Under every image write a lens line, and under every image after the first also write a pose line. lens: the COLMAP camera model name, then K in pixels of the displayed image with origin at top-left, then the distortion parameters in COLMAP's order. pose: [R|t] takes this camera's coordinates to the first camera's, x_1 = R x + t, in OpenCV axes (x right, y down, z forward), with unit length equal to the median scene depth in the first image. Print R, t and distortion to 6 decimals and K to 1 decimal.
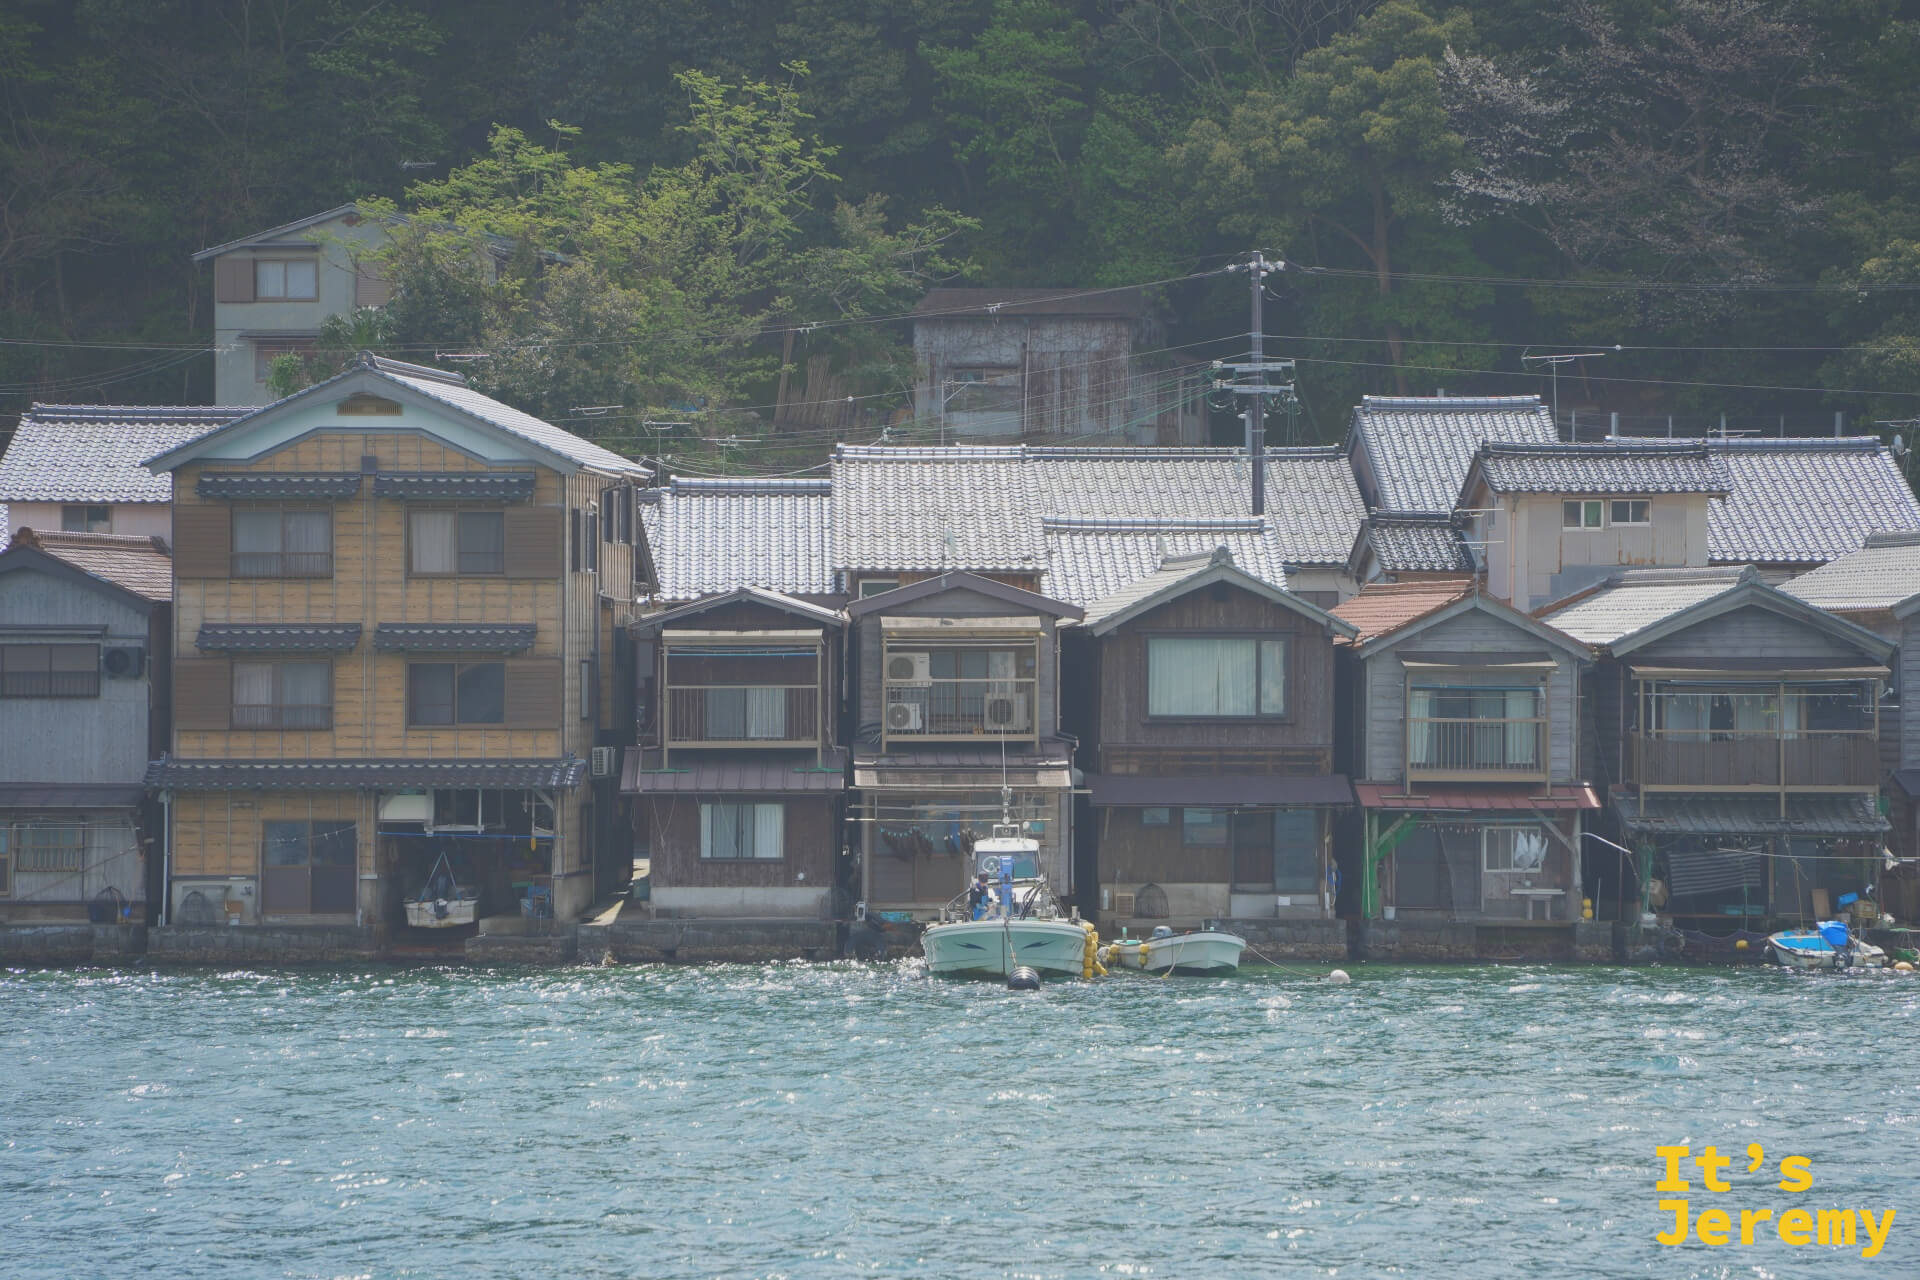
lens RADIAL K [[7716.6, 0, 960.0], [0, 7716.6, 640.0], [0, 0, 1]] dist [1.647269, 3.022951]
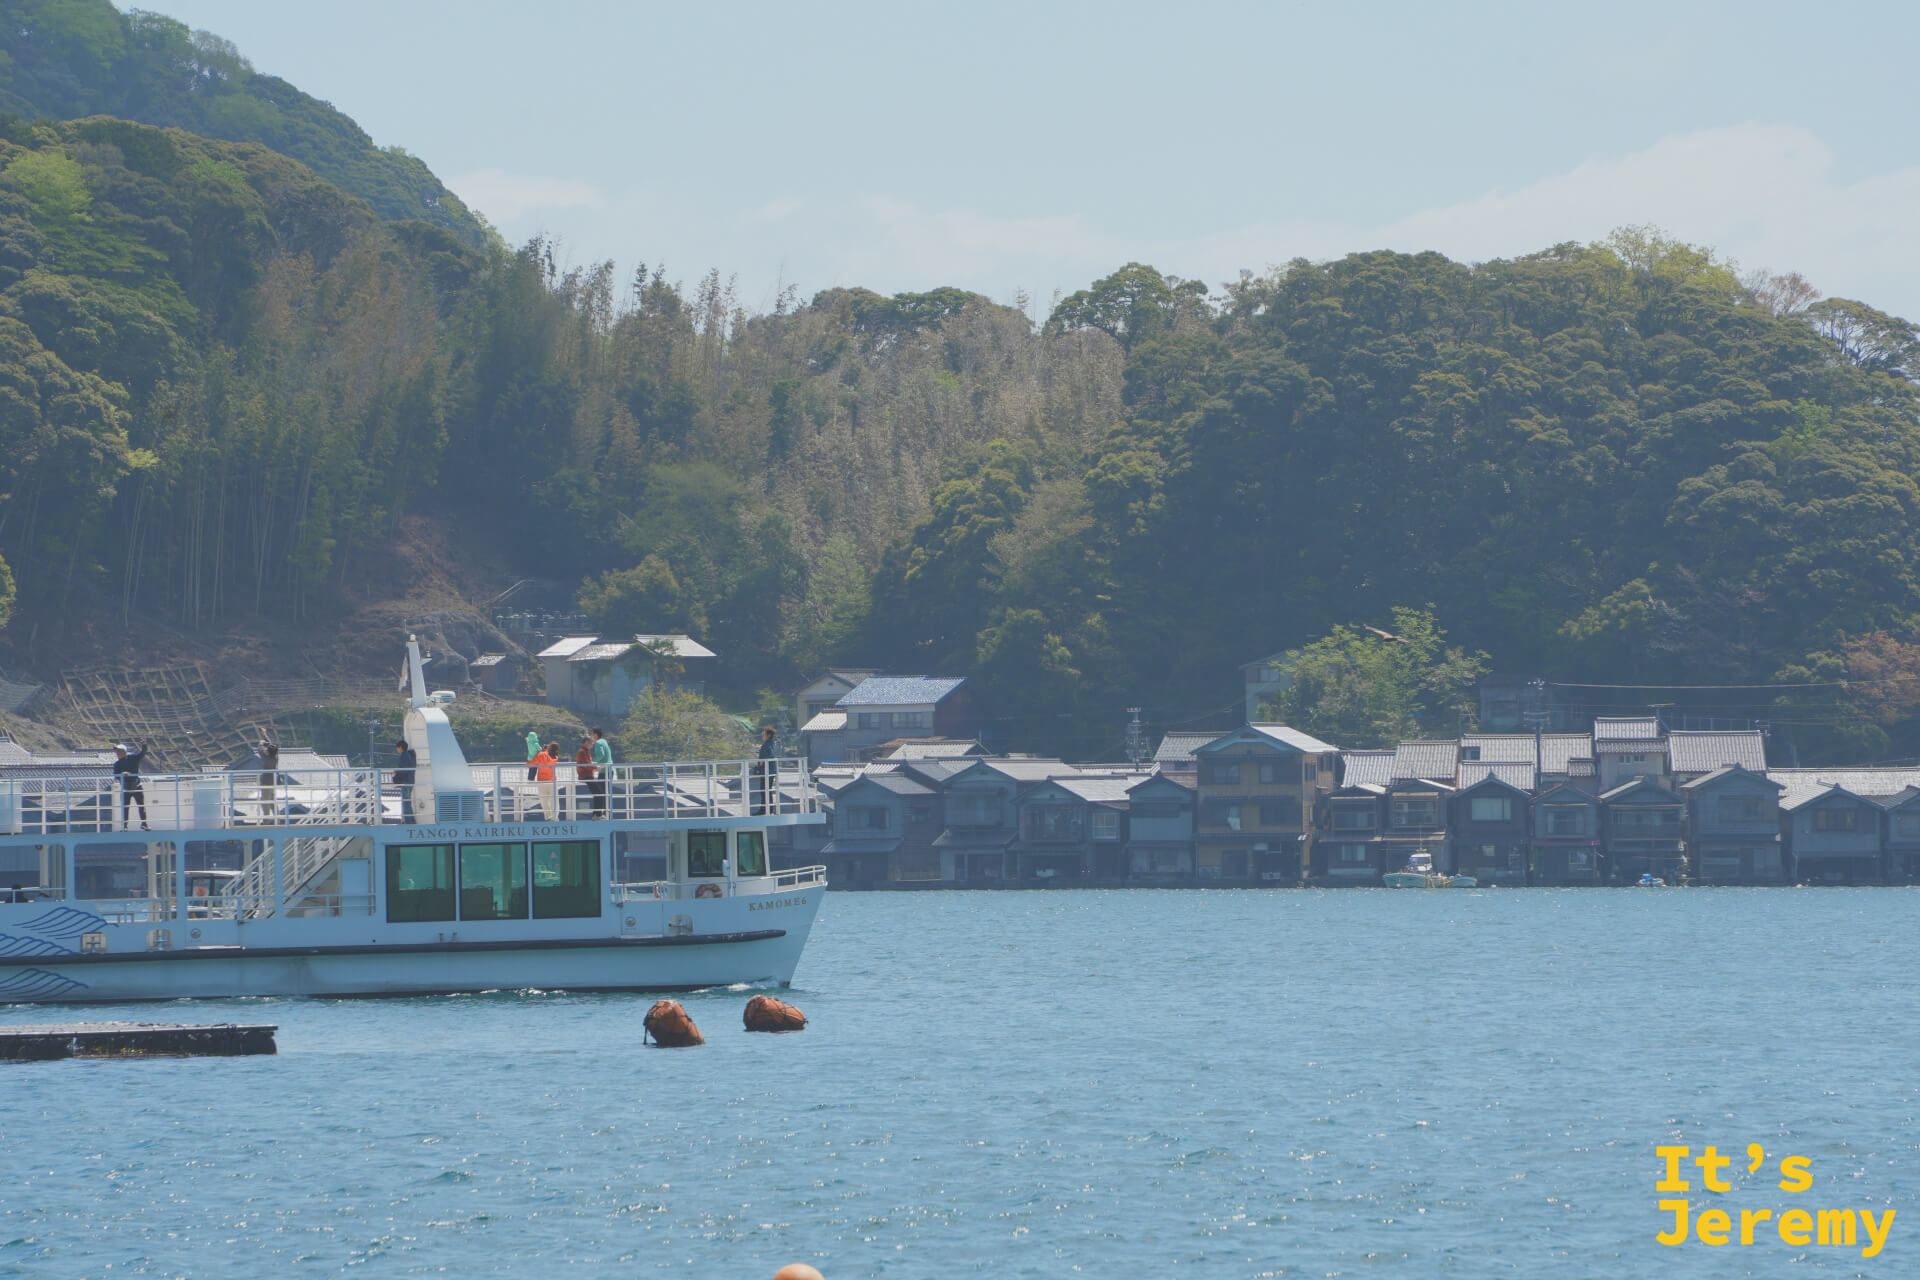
lens RADIAL K [[7716.6, 0, 960.0], [0, 7716.6, 640.0], [0, 0, 1]] dist [1.647269, 3.022951]
pose [[0.984027, -0.015415, -0.177351, 0.423416], [0.012327, 0.999753, -0.018500, -0.009451], [0.177592, 0.016018, 0.983974, -2.521112]]
